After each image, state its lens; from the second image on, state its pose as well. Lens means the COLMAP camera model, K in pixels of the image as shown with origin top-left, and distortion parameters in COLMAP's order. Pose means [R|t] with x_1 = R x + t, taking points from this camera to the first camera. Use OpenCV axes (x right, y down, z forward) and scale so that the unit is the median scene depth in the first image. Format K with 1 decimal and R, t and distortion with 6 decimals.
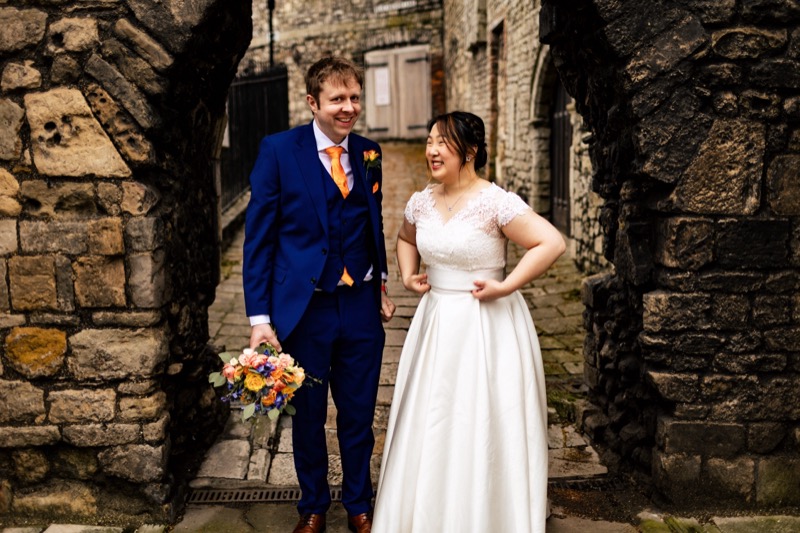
lens RADIAL K [[796.2, 0, 410.7], [0, 796.2, 261.4], [0, 0, 1]] dist [-0.003426, 0.000000]
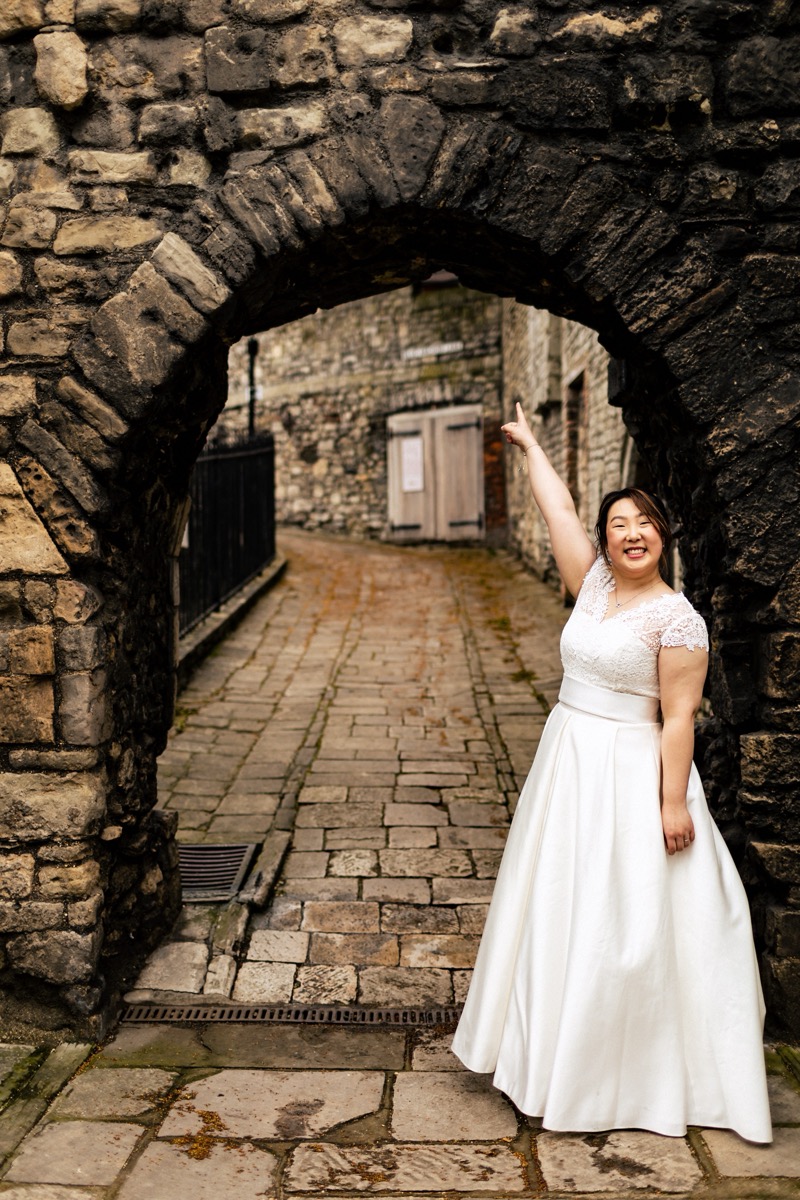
lens RADIAL K [[1194.3, 0, 414.6], [0, 1194.3, 576.1], [0, 0, 1]] dist [-0.003426, 0.000000]
pose [[0.999445, 0.005245, -0.032891, 0.023864], [-0.009248, 0.992394, -0.122755, 0.033853], [0.031997, 0.122992, 0.991892, -0.138223]]
